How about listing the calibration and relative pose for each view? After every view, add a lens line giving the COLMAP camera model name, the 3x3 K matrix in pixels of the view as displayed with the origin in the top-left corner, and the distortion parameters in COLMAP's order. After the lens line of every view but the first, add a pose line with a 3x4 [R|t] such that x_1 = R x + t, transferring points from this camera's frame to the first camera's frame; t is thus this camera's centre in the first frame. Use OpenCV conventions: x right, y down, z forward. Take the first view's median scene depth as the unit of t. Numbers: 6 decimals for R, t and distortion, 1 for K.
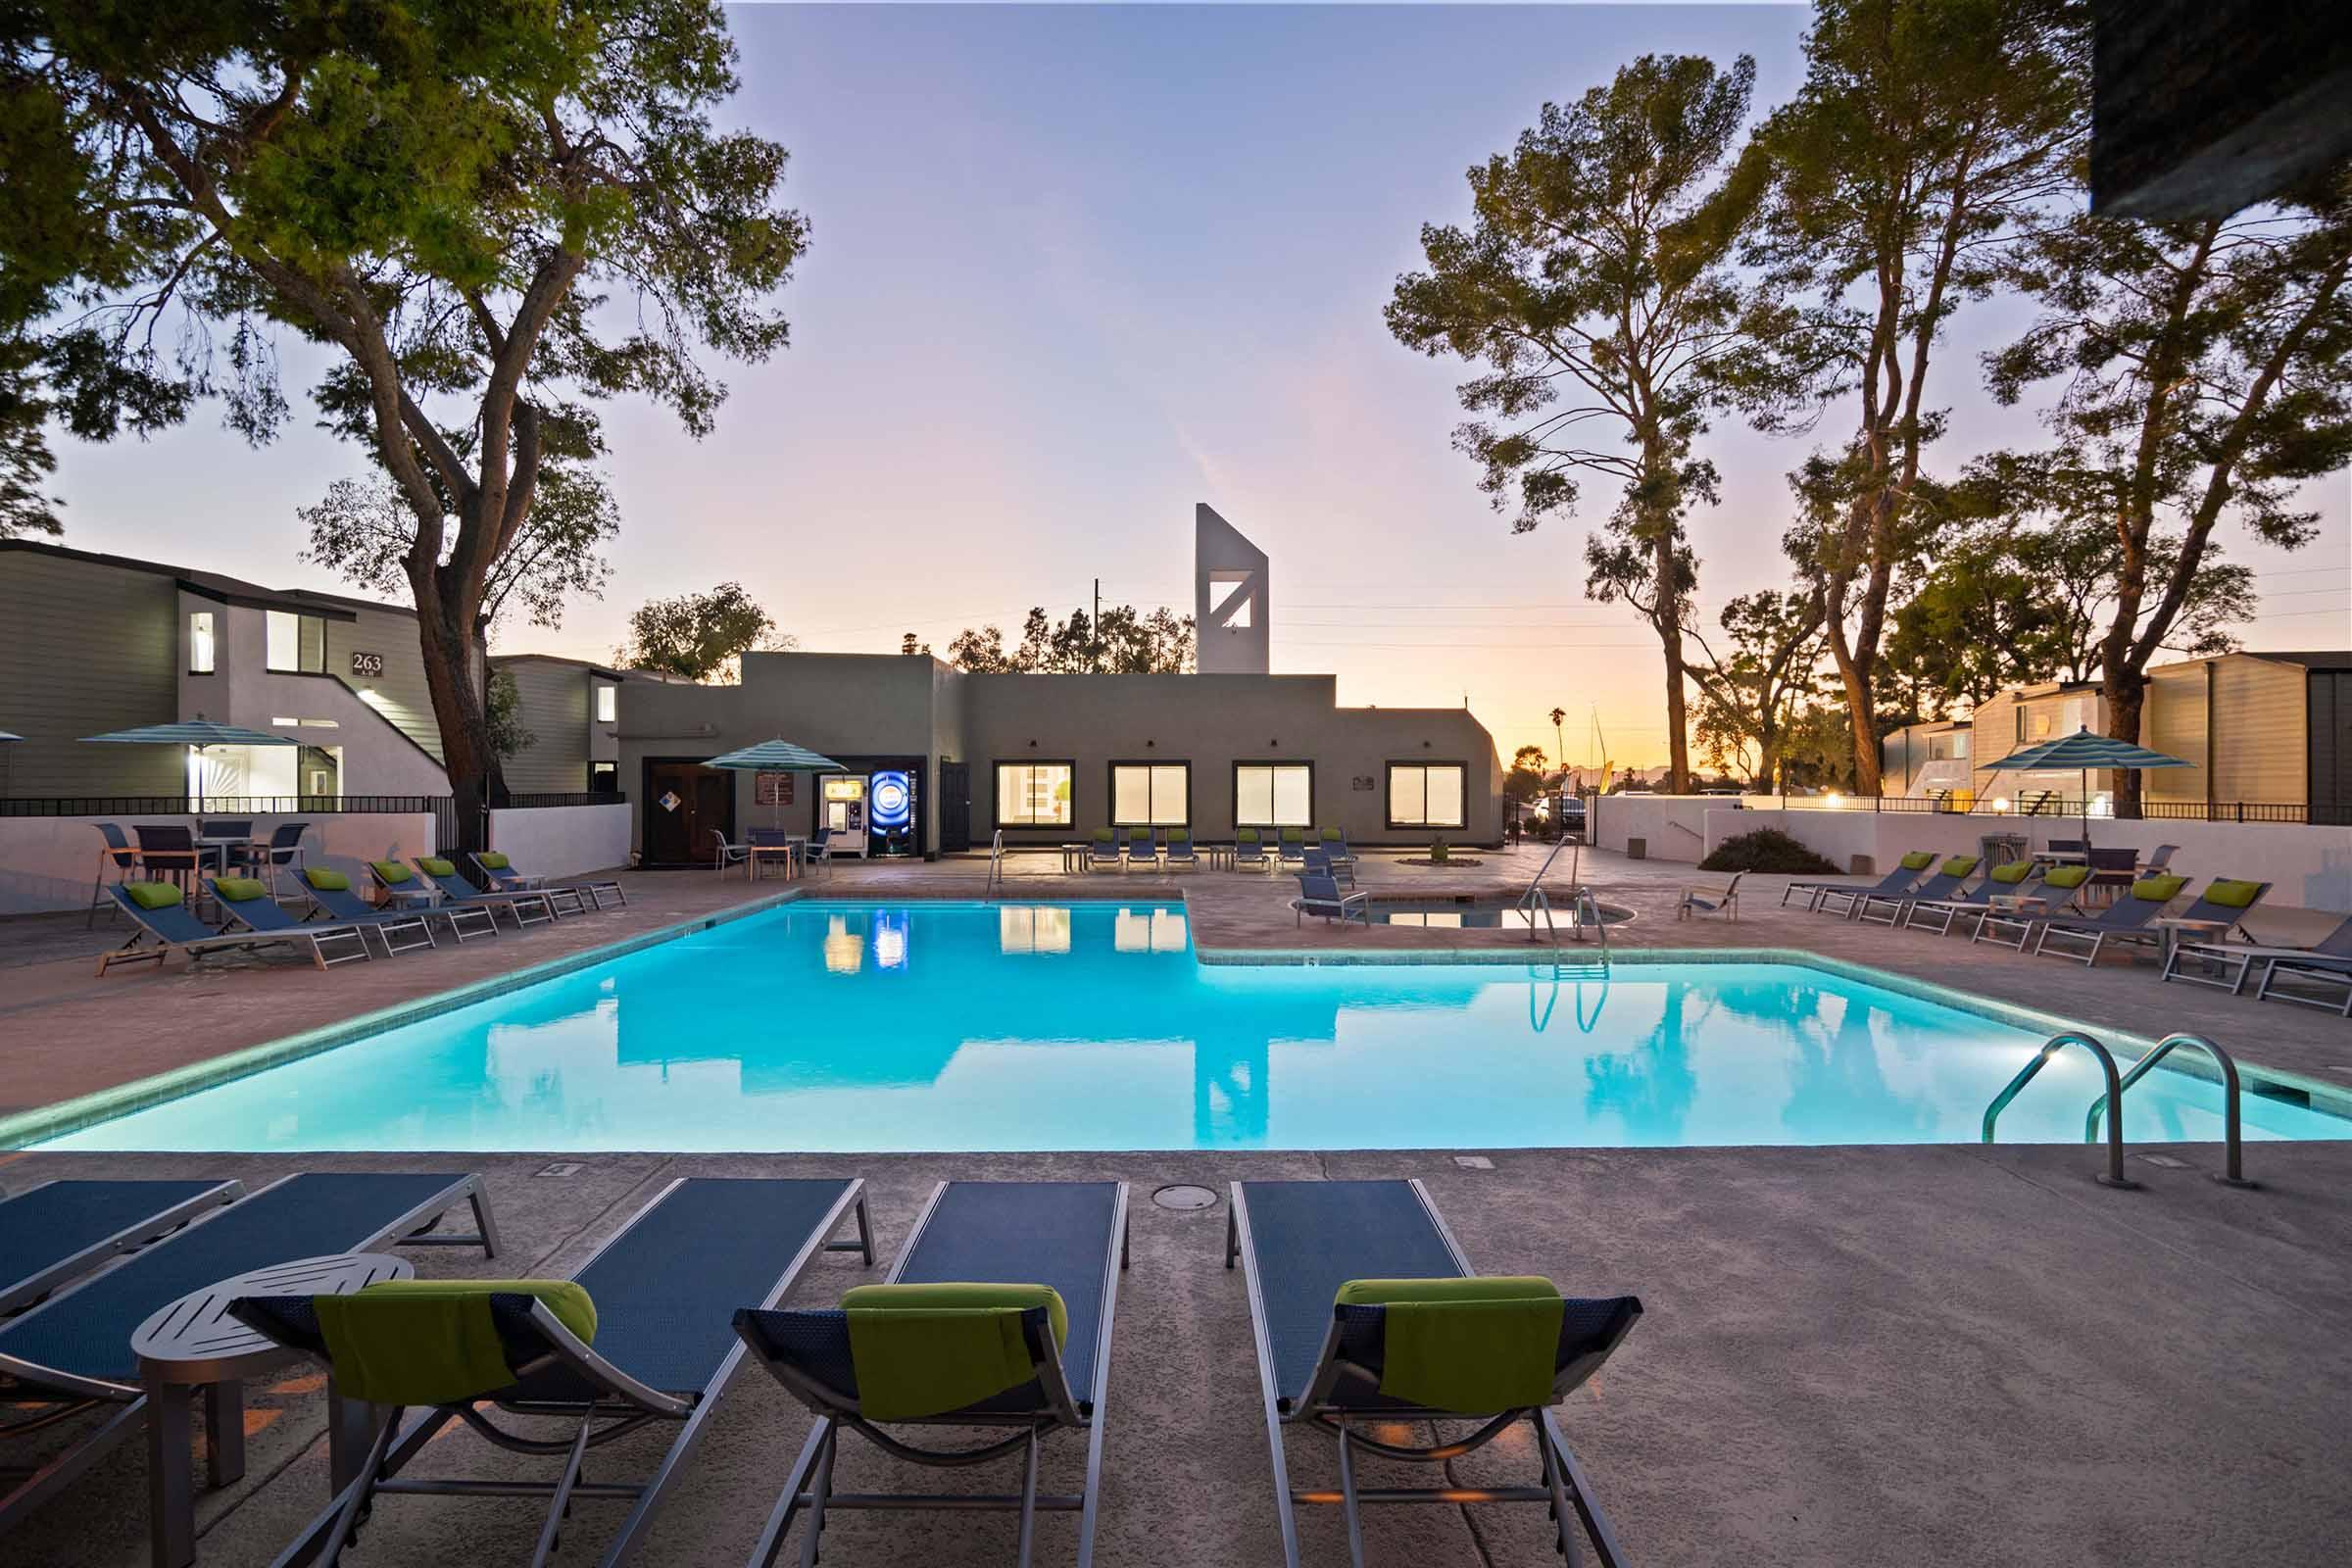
lens RADIAL K [[1107.9, 0, 1177.4], [0, 1107.9, 779.3], [0, 0, 1]] dist [-0.023028, 0.007125]
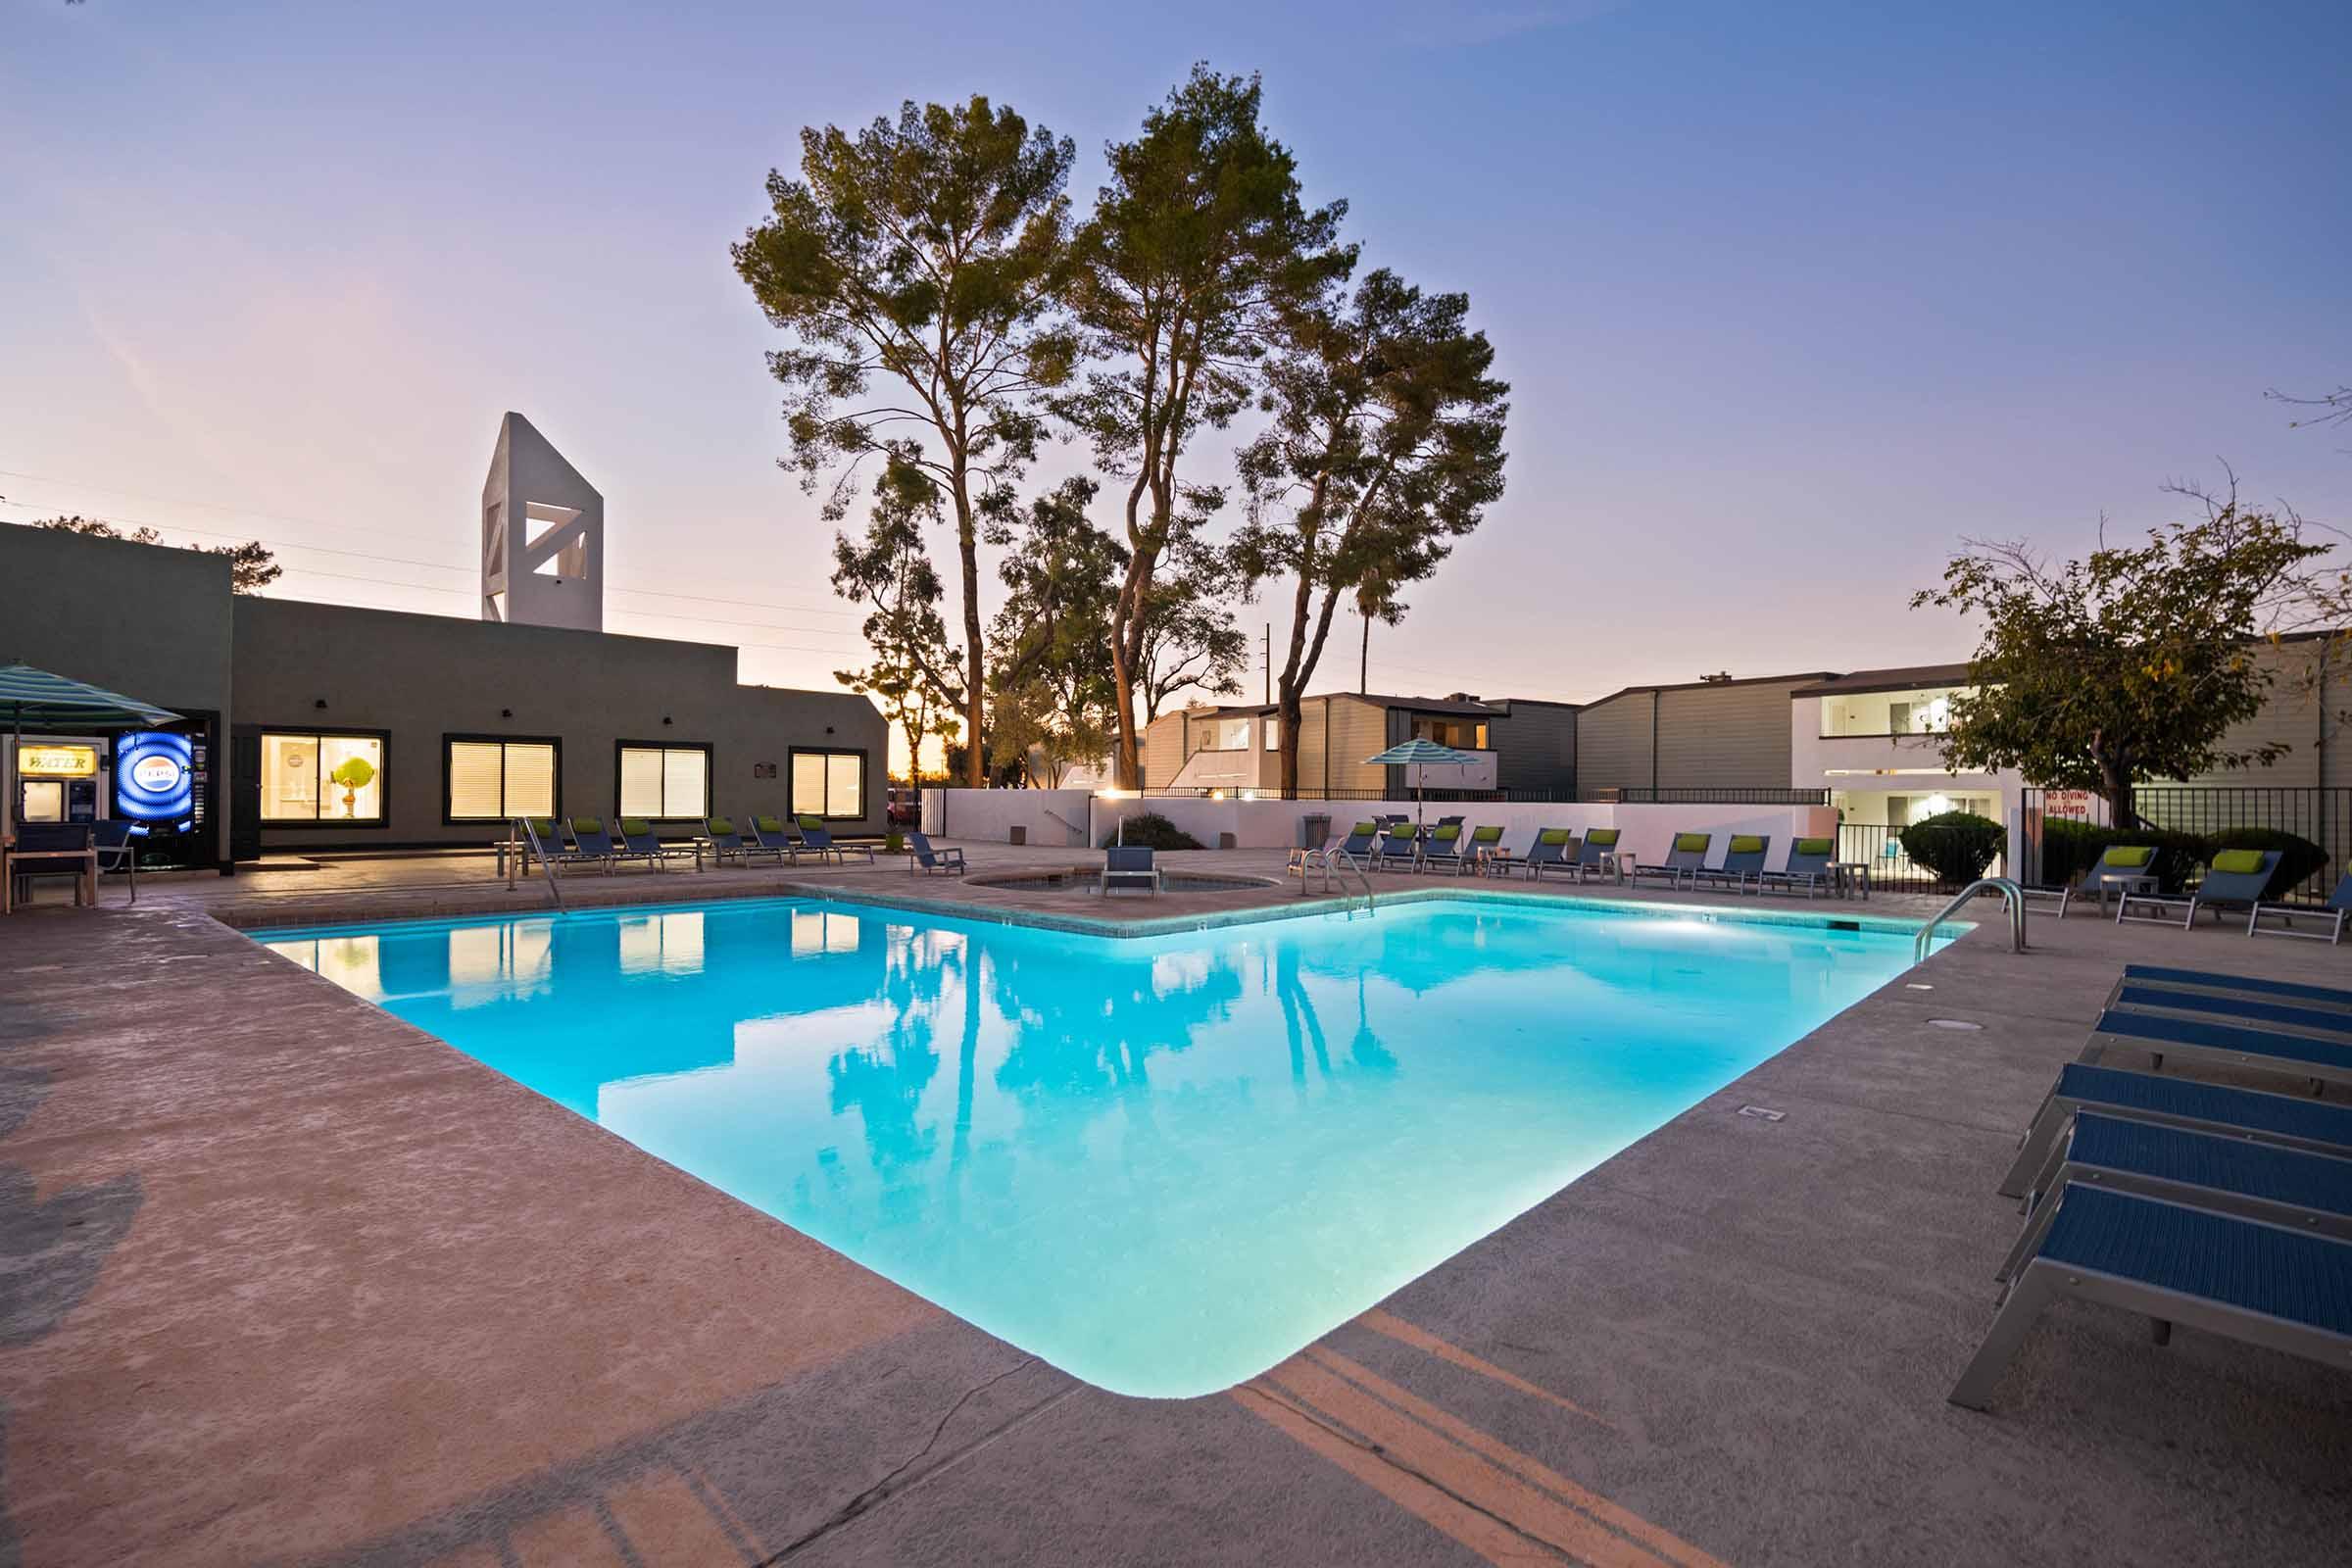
lens RADIAL K [[1107.9, 0, 1182.5], [0, 1107.9, 800.4], [0, 0, 1]] dist [-0.023028, 0.007125]
pose [[0.686937, -0.001137, 0.726716, -0.254734], [-0.010700, 0.999875, 0.011679, 0.014266], [-0.726638, -0.015798, 0.686839, 0.129782]]
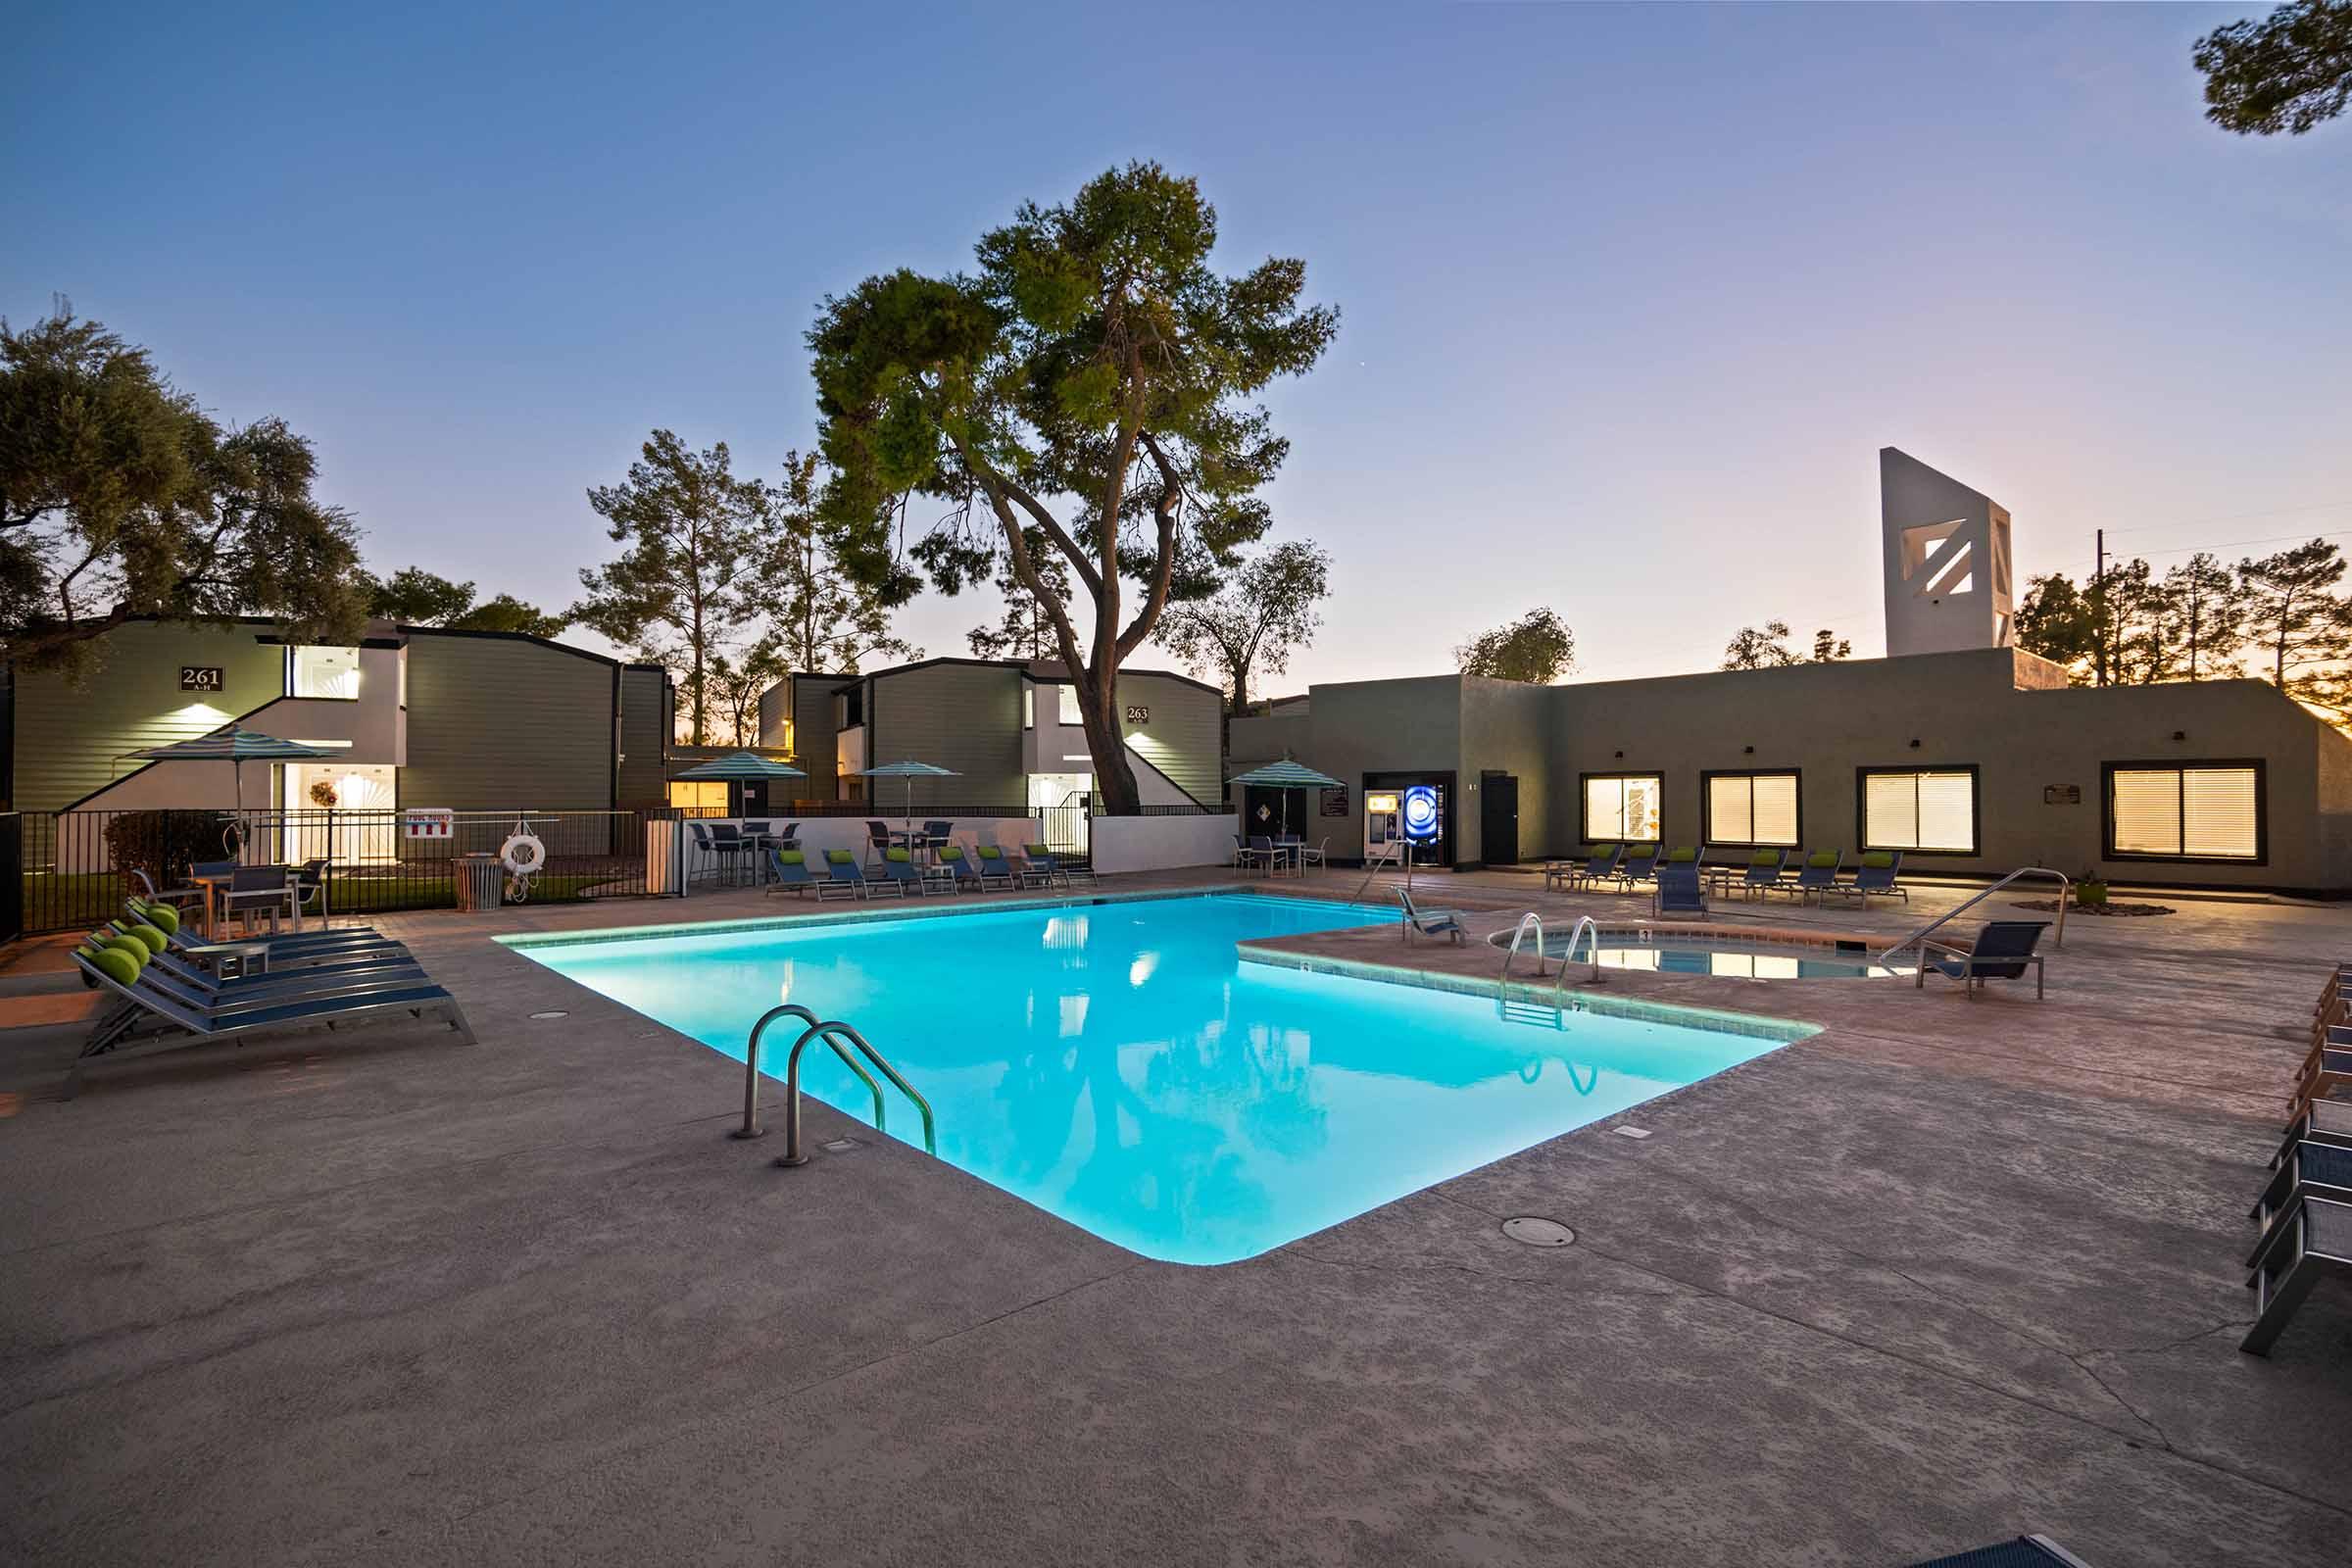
lens RADIAL K [[1107.9, 0, 1176.8], [0, 1107.9, 787.9], [0, 0, 1]] dist [-0.023028, 0.007125]
pose [[0.655458, -0.012367, -0.755130, 0.329341], [0.006896, 0.999922, -0.010390, 0.003279], [0.755200, 0.001603, 0.655492, 0.093807]]
